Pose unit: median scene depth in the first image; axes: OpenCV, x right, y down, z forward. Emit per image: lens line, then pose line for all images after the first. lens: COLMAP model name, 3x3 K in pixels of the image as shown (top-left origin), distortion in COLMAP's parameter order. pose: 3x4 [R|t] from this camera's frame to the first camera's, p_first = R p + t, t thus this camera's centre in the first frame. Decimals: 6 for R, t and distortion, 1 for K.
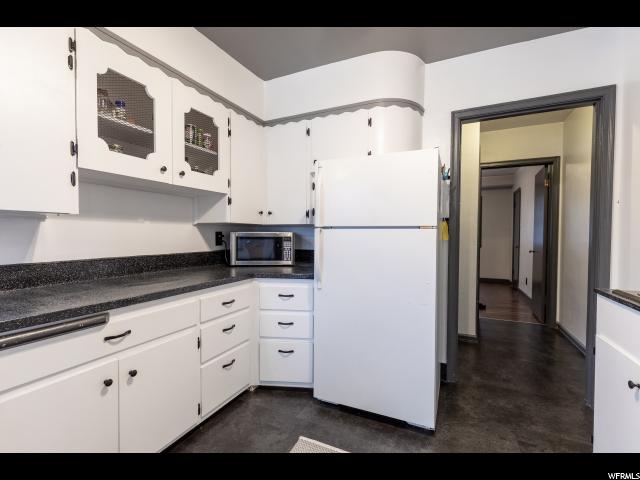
lens RADIAL K [[283.9, 0, 322.3], [0, 283.9, 239.5], [0, 0, 1]] dist [-0.000795, -0.000136]
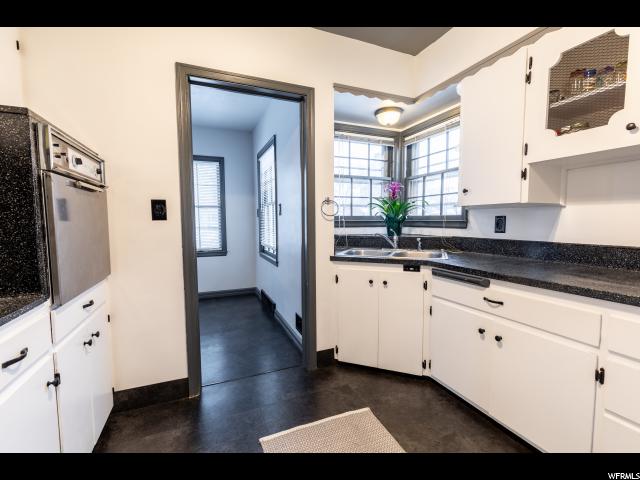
lens RADIAL K [[283.9, 0, 320.9], [0, 283.9, 241.8], [0, 0, 1]] dist [-0.000795, -0.000136]
pose [[-0.664789, 0.056712, -0.744876, 0.593846], [-0.009514, 0.996391, 0.084353, -0.014095], [0.746971, 0.063164, -0.661849, 1.077679]]
